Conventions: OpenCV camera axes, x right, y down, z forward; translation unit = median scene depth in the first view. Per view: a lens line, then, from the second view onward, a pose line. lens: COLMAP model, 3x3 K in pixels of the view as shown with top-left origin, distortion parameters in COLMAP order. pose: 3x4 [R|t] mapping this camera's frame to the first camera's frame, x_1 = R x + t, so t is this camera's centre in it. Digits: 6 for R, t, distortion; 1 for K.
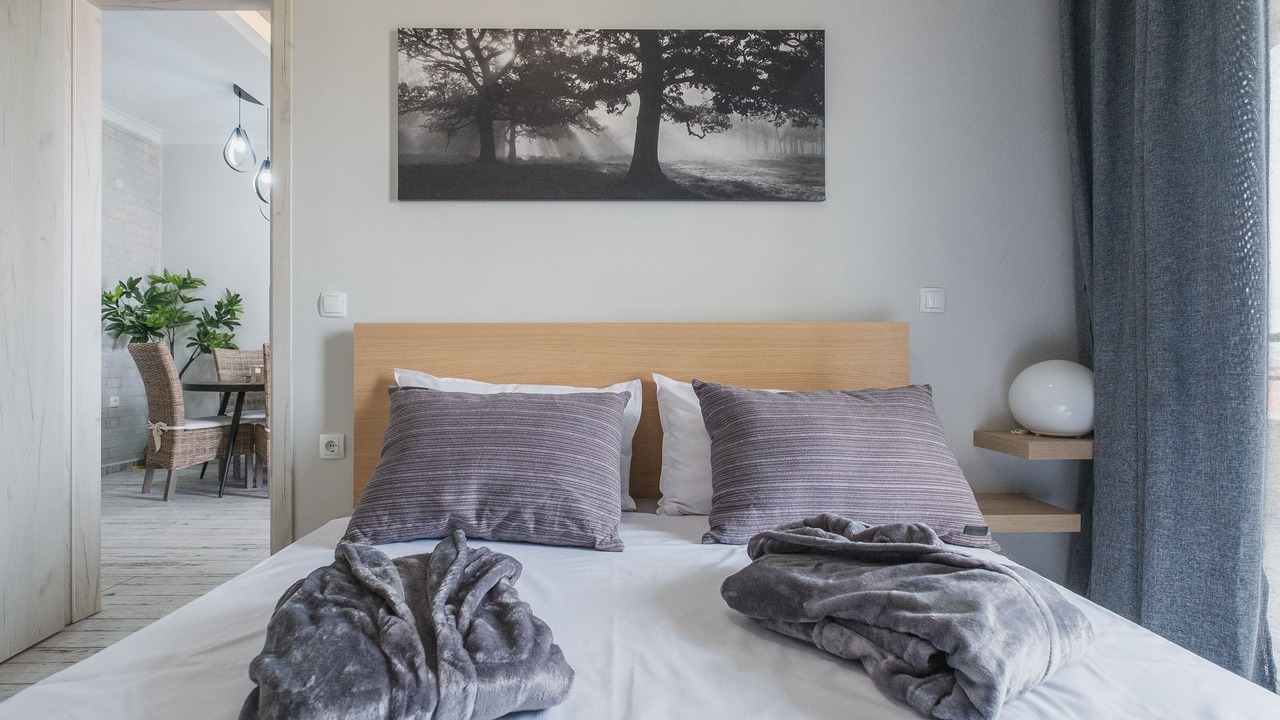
lens RADIAL K [[552.6, 0, 640.0], [0, 552.6, 360.0], [0, 0, 1]] dist [0.000763, 0.000069]
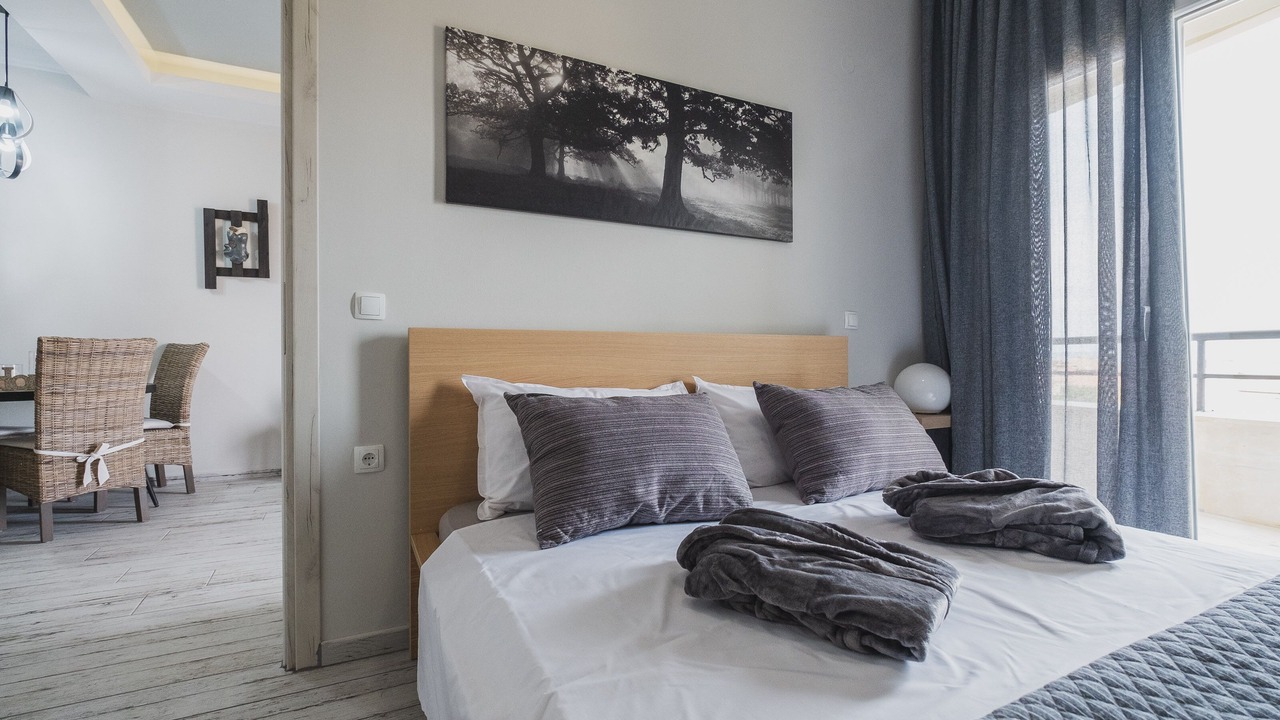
lens RADIAL K [[534.6, 0, 639.8], [0, 534.6, 356.1], [0, 0, 1]] dist [-0.000384, -0.000095]
pose [[0.907077, 0.000704, 0.420965, -0.528345], [-0.002600, 0.999989, 0.003932, -0.021831], [-0.420957, -0.004661, 0.907069, -0.003223]]
